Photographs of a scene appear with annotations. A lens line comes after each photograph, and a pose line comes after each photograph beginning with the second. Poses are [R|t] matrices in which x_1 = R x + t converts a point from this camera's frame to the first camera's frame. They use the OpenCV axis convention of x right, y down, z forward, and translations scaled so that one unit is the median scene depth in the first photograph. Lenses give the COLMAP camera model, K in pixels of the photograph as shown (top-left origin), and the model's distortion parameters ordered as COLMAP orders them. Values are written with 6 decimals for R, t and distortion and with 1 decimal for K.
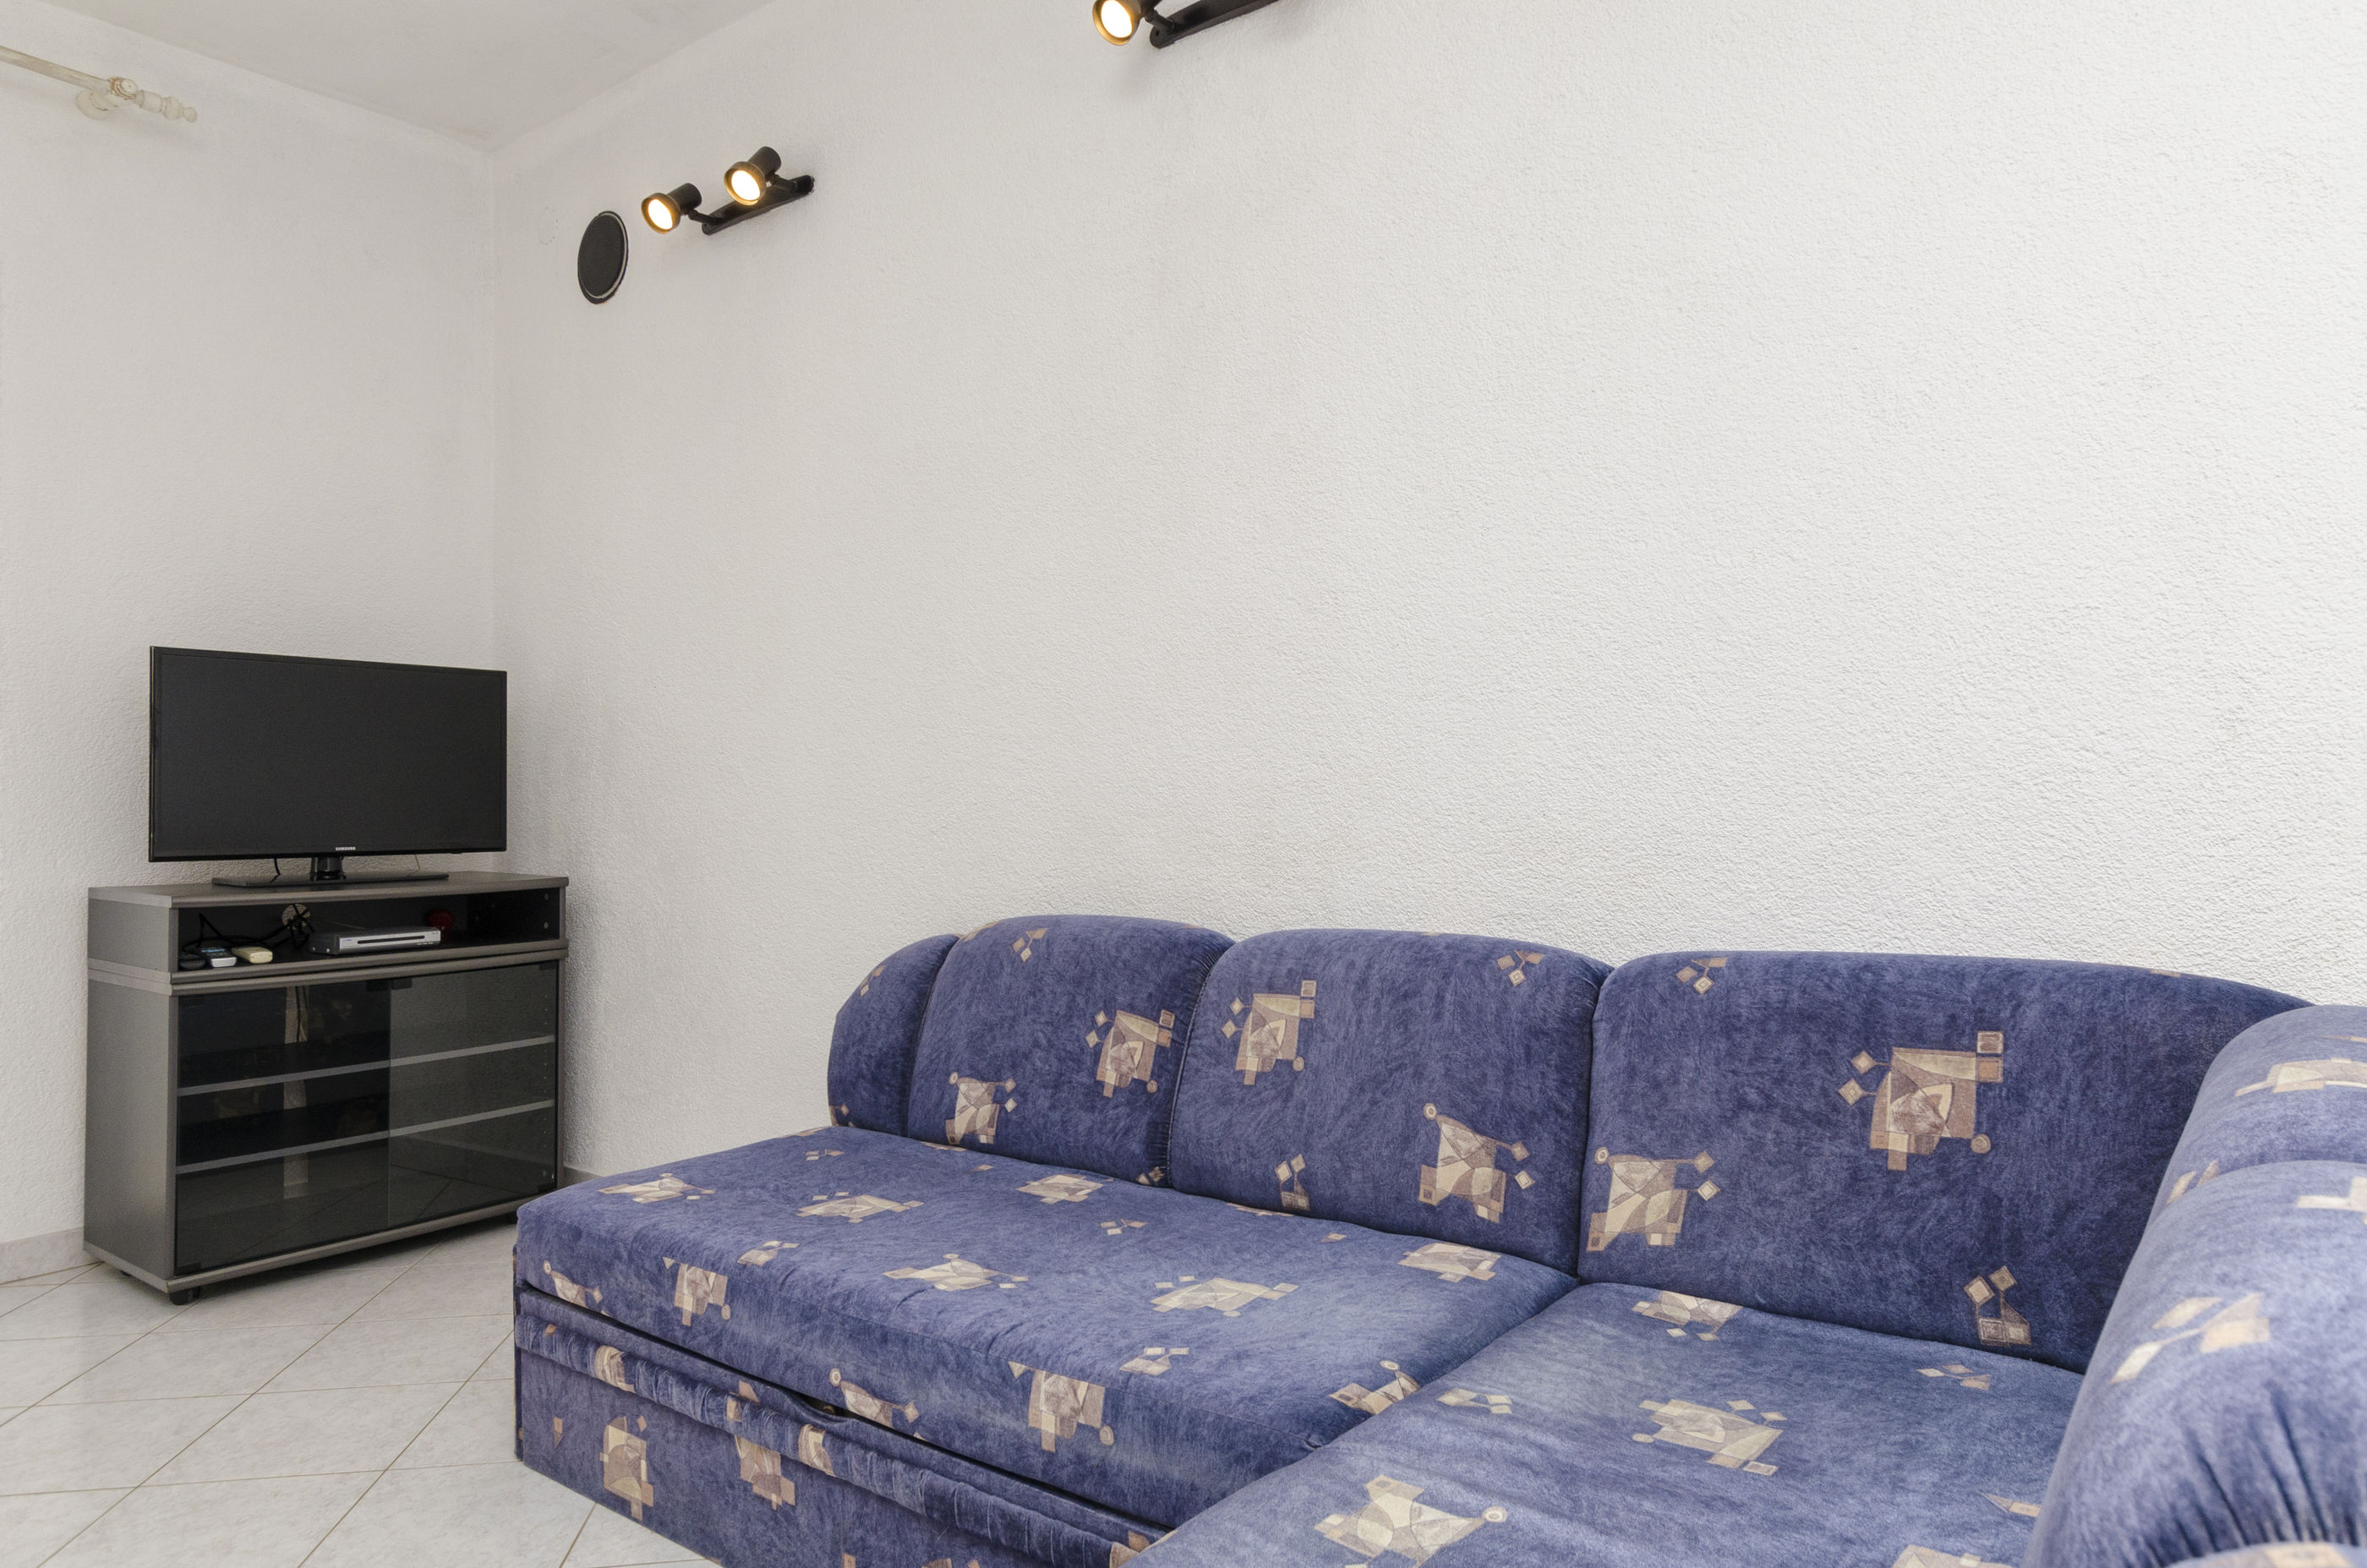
lens RADIAL K [[1466.3, 0, 1199.0], [0, 1466.3, 776.7], [0, 0, 1]] dist [0.003329, 0.001343]
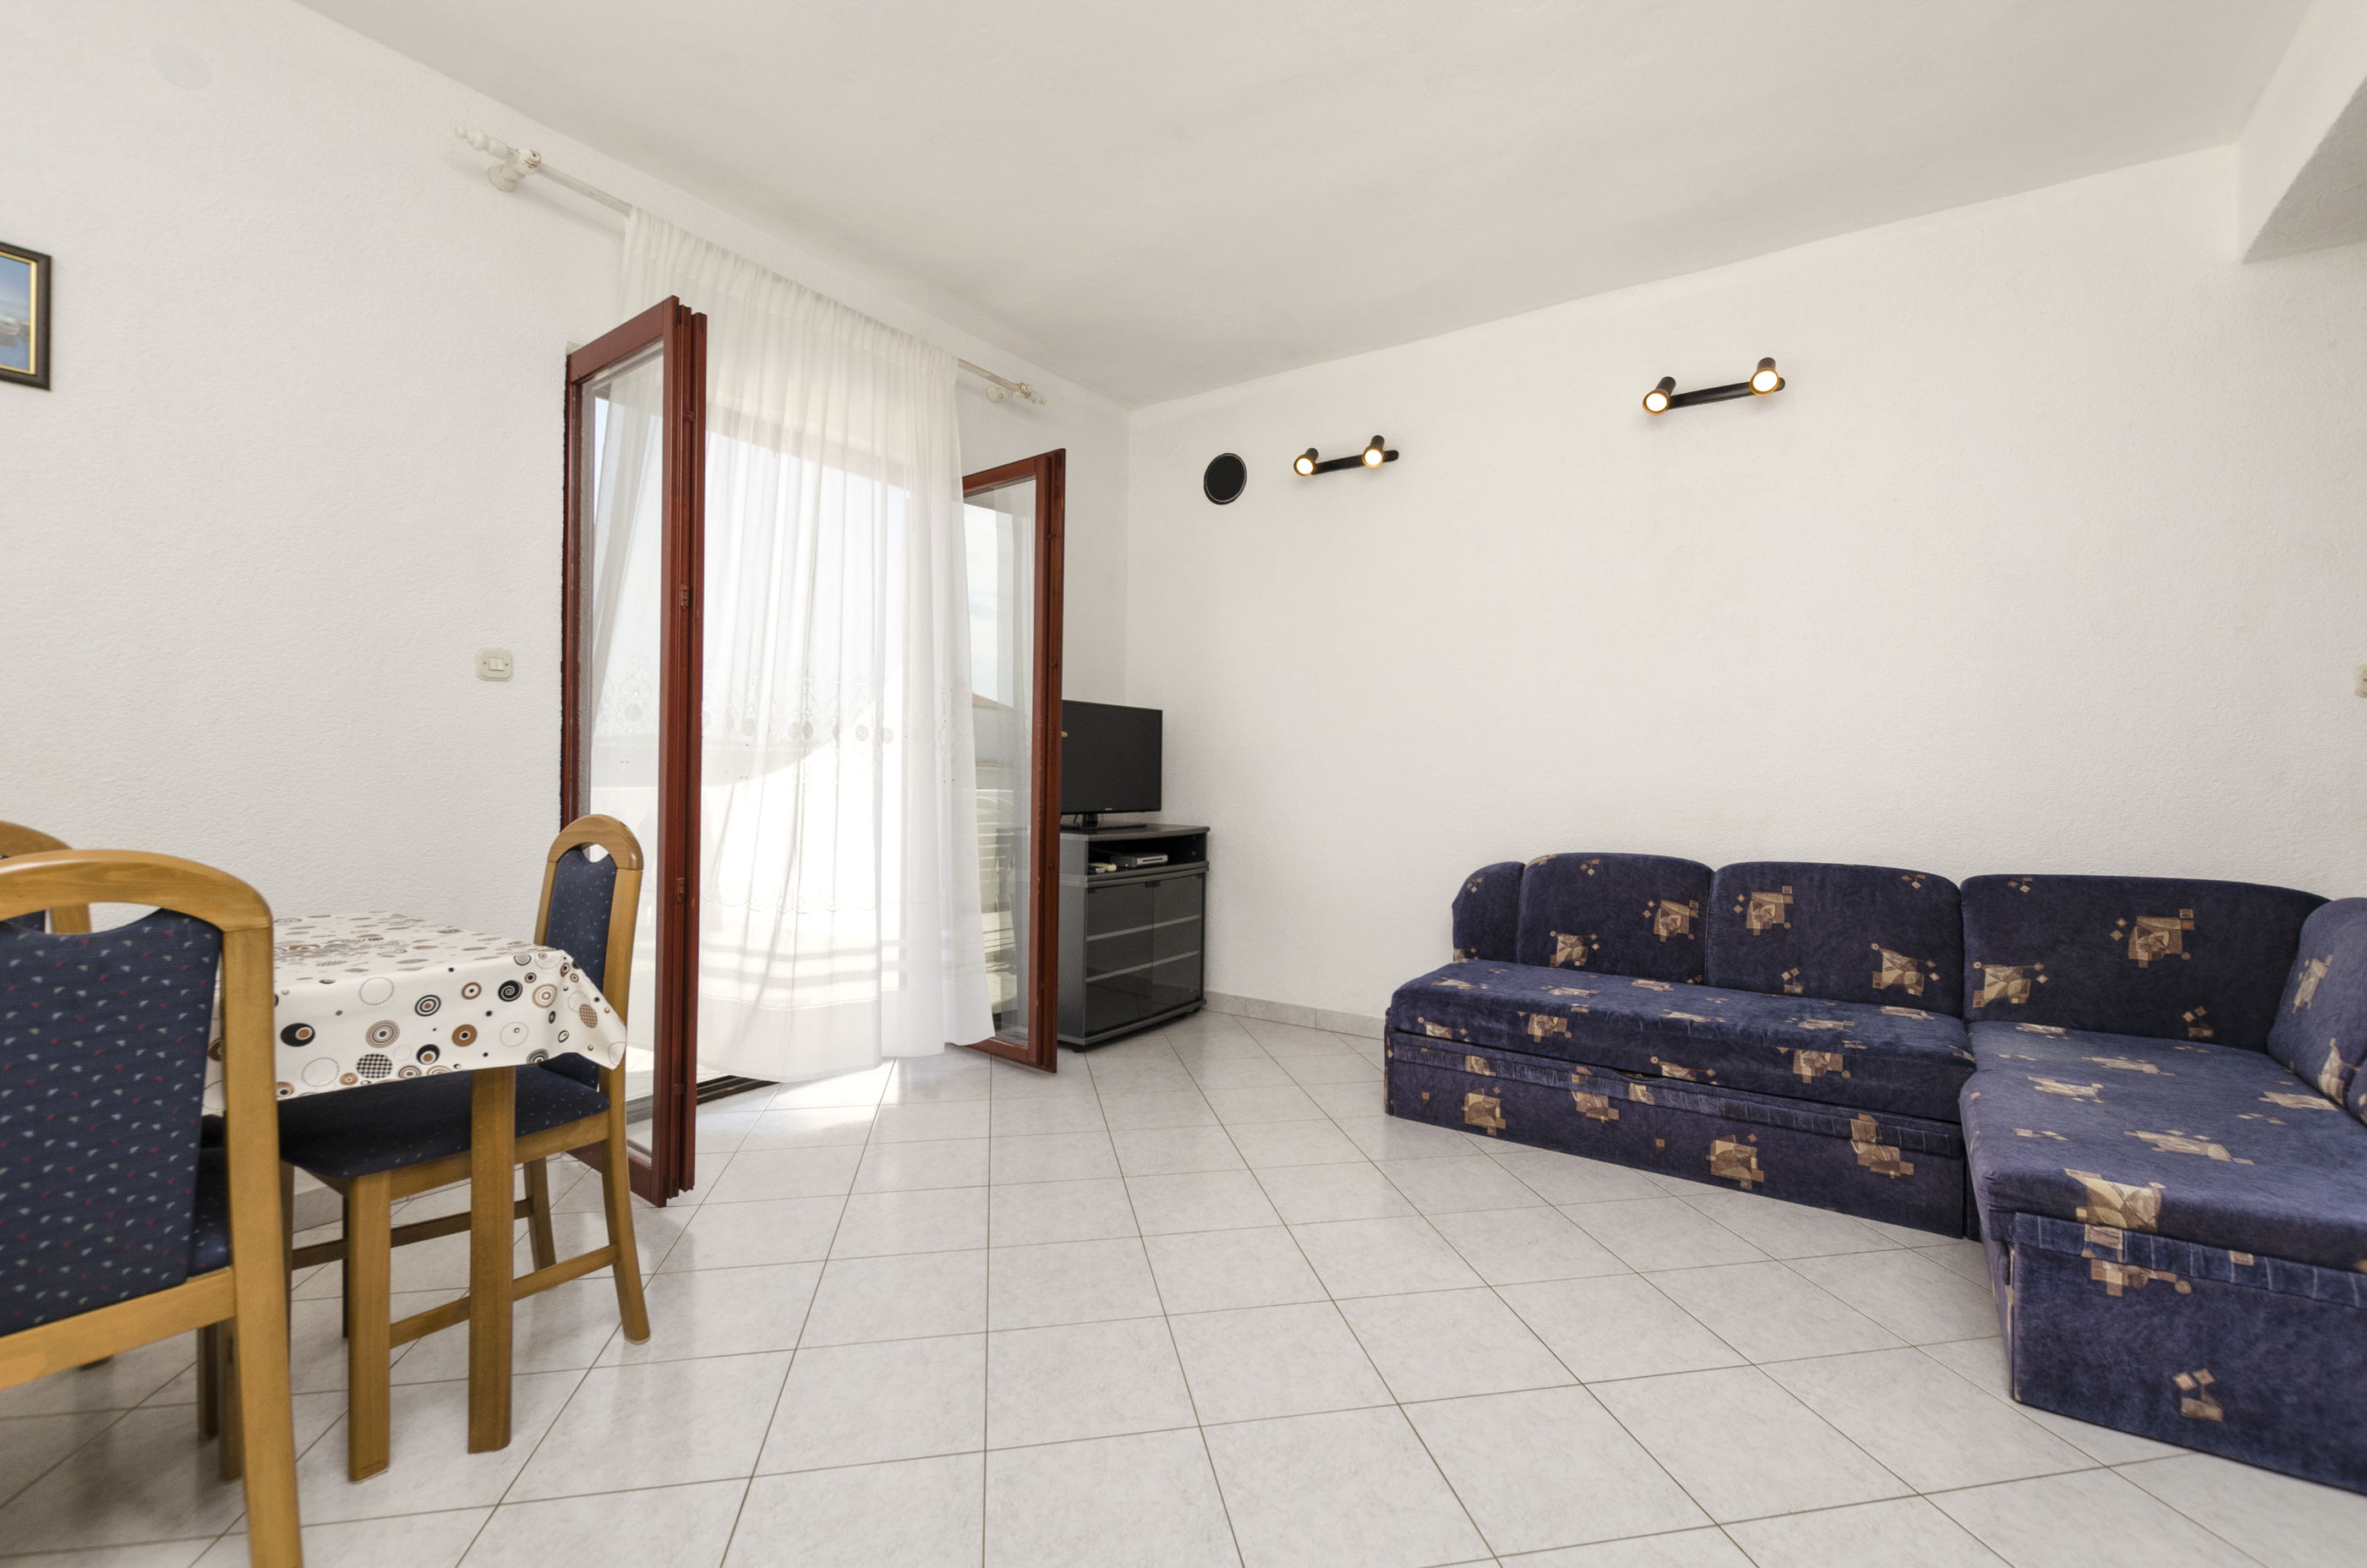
lens RADIAL K [[1013.1, 0, 1189.3], [0, 1013.1, 782.1], [0, 0, 1]] dist [0.003811, -0.005452]
pose [[0.998692, 0.018051, 0.047838, -0.904240], [-0.019326, 0.999467, 0.026327, -0.032453], [-0.047338, -0.027218, 0.998508, -0.424055]]
